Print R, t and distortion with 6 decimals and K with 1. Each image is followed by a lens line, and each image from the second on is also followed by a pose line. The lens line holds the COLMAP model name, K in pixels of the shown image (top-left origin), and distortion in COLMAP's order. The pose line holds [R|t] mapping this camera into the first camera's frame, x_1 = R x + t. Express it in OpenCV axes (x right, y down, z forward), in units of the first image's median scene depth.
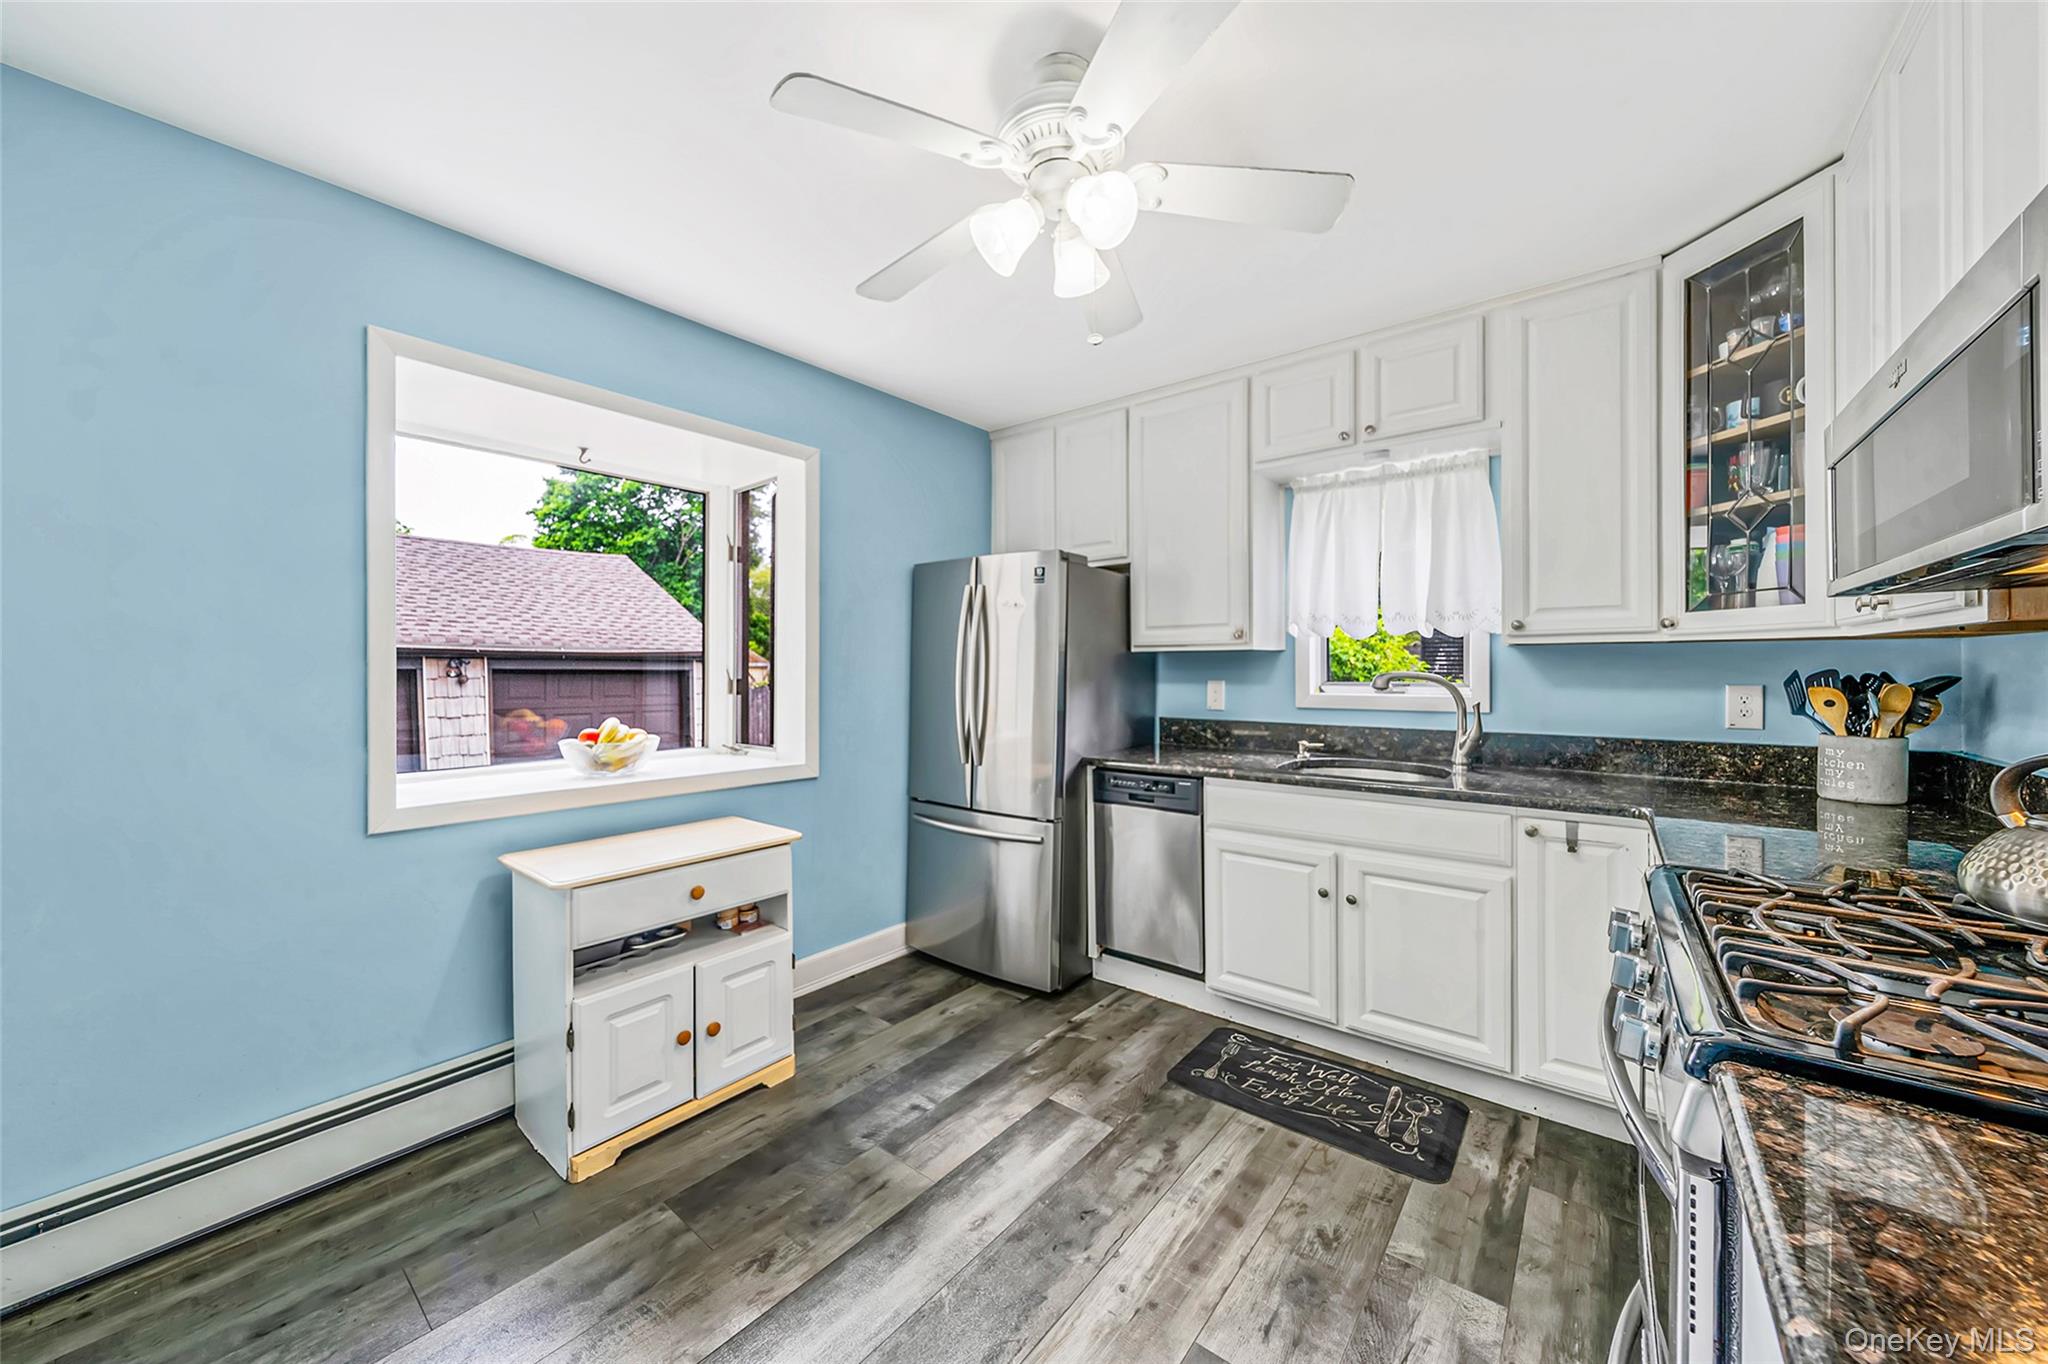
lens RADIAL K [[735.0, 0, 1022.1], [0, 735.0, 670.3], [0, 0, 1]] dist [-0.000240, -0.000019]
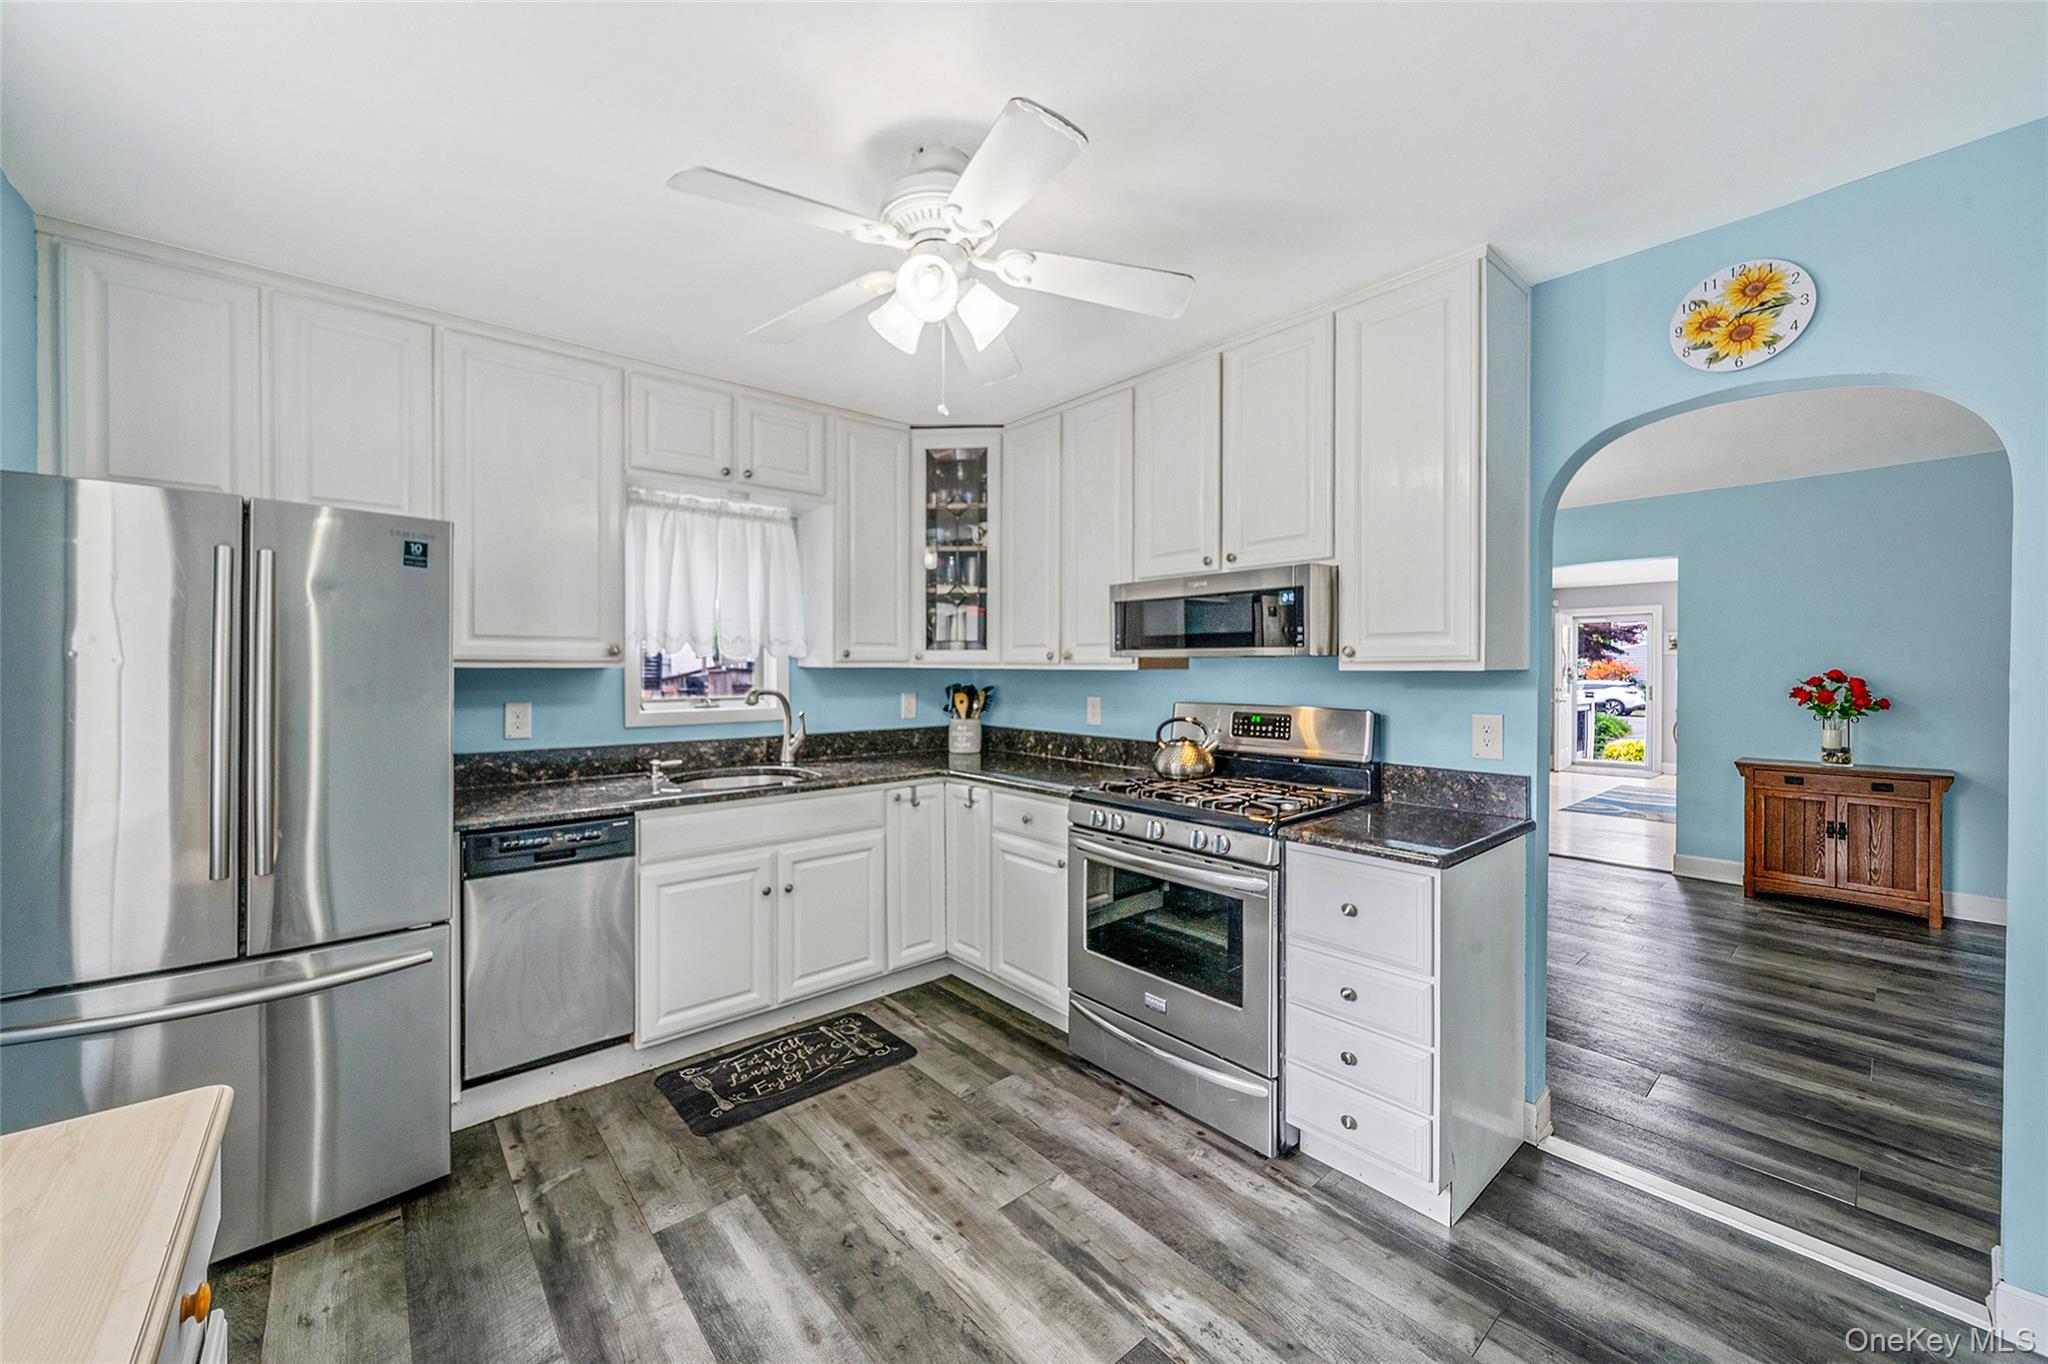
lens RADIAL K [[764.7, 0, 1001.8], [0, 764.7, 671.8], [0, 0, 1]] dist [0.000750, 0.000121]
pose [[0.199259, -0.002960, 0.979942, -0.628121], [0.001147, 0.999995, 0.002787, -0.029819], [-0.979946, 0.000568, 0.199262, 0.410125]]
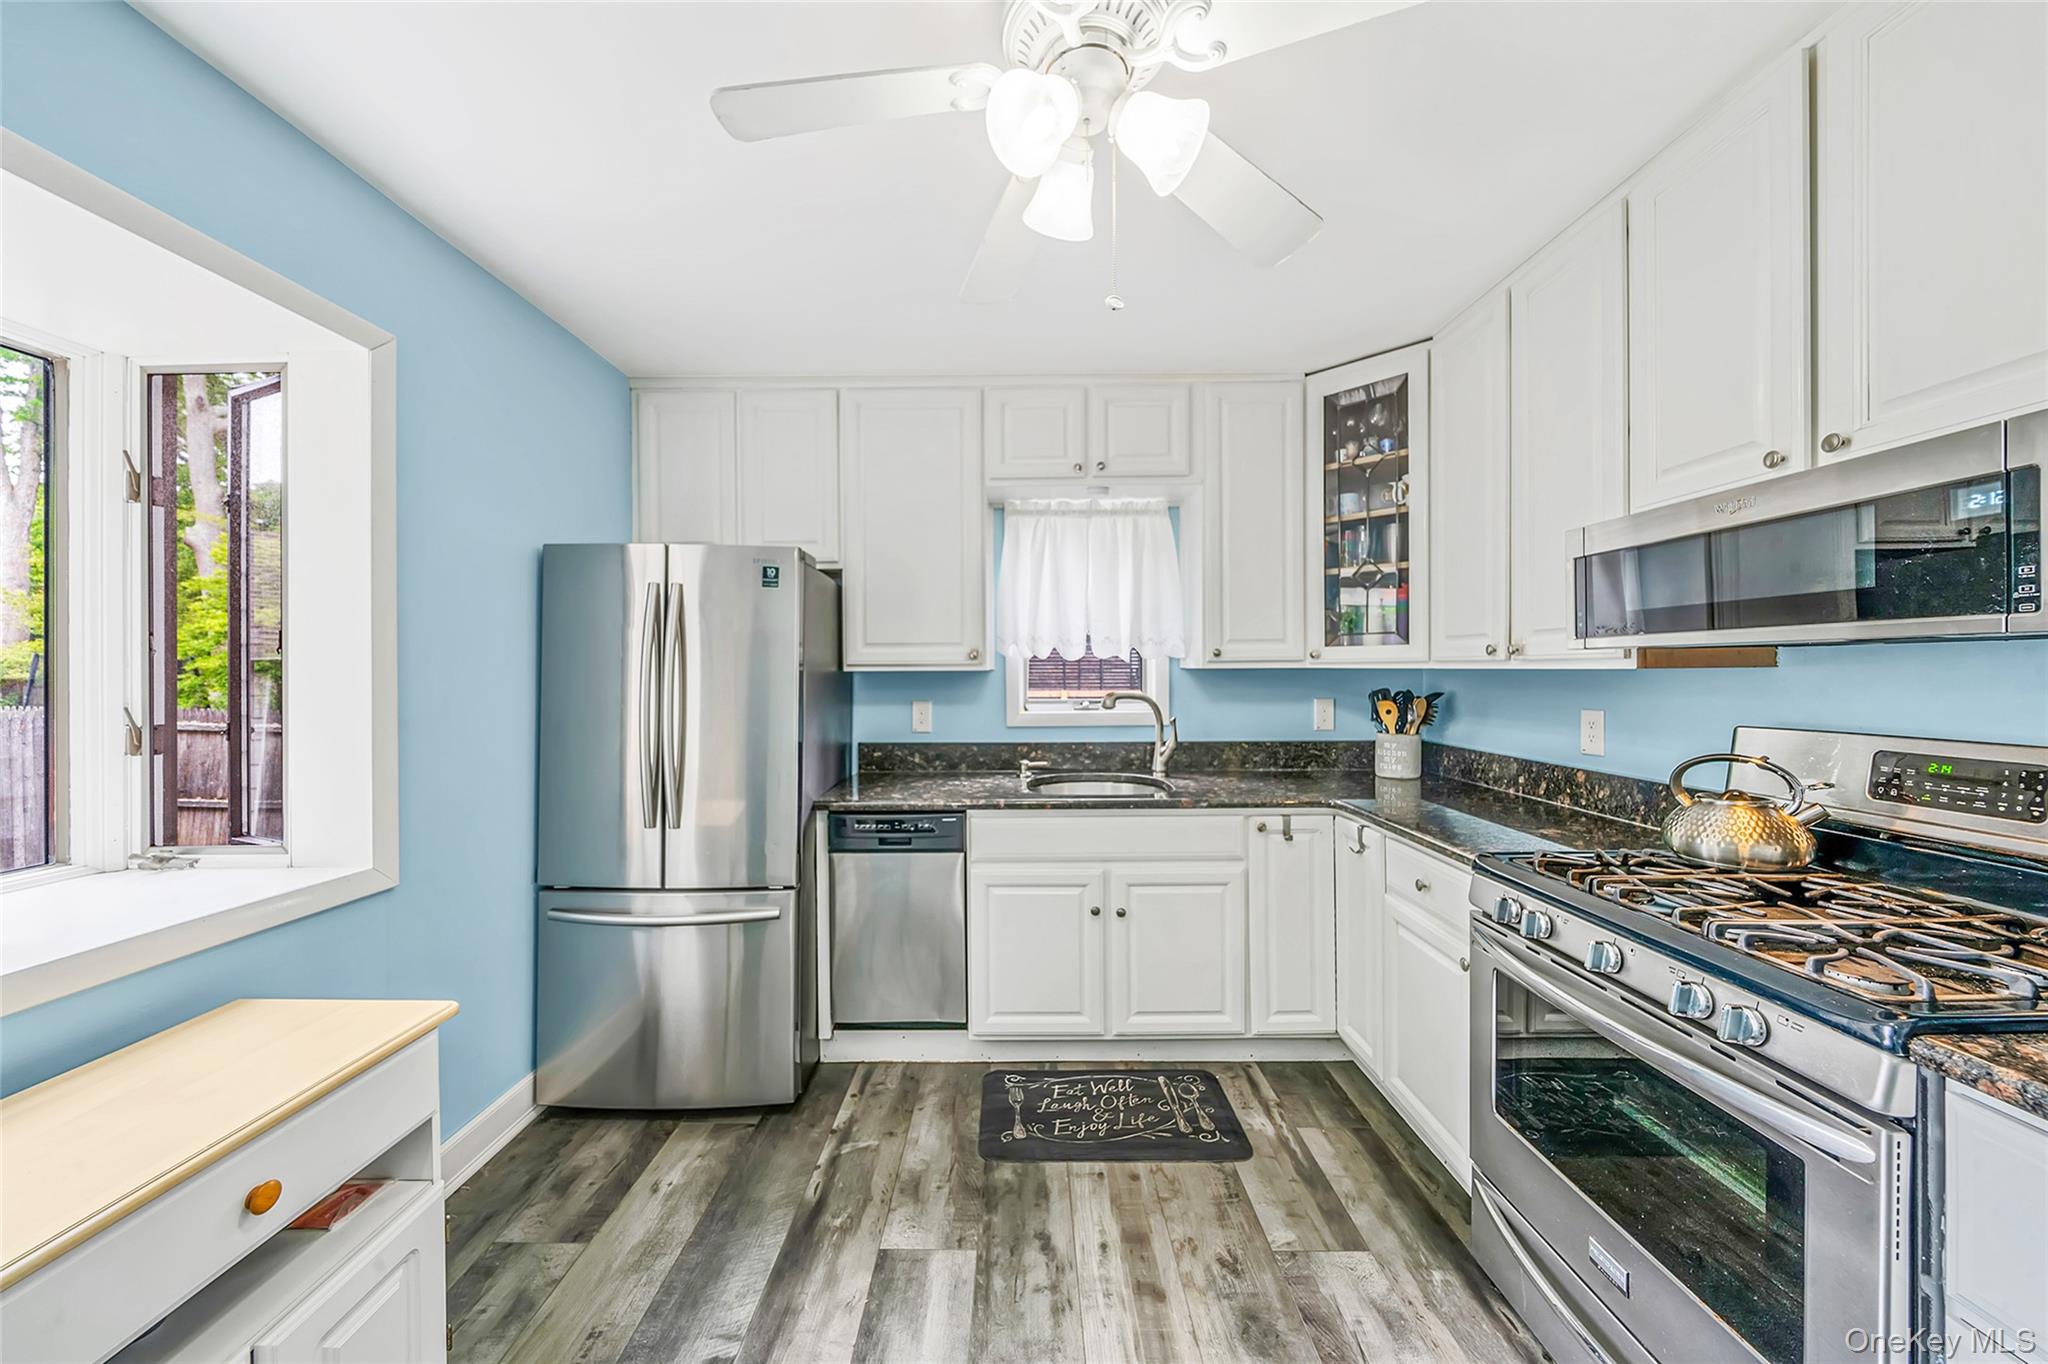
lens RADIAL K [[714.5, 0, 1015.9], [0, 714.5, 675.0], [0, 0, 1]] dist [-0.002557, -0.000015]
pose [[0.785683, -0.005918, 0.618601, -0.282741], [0.005594, 0.999981, 0.002462, -0.028766], [-0.618604, 0.001527, 0.785702, 0.276790]]
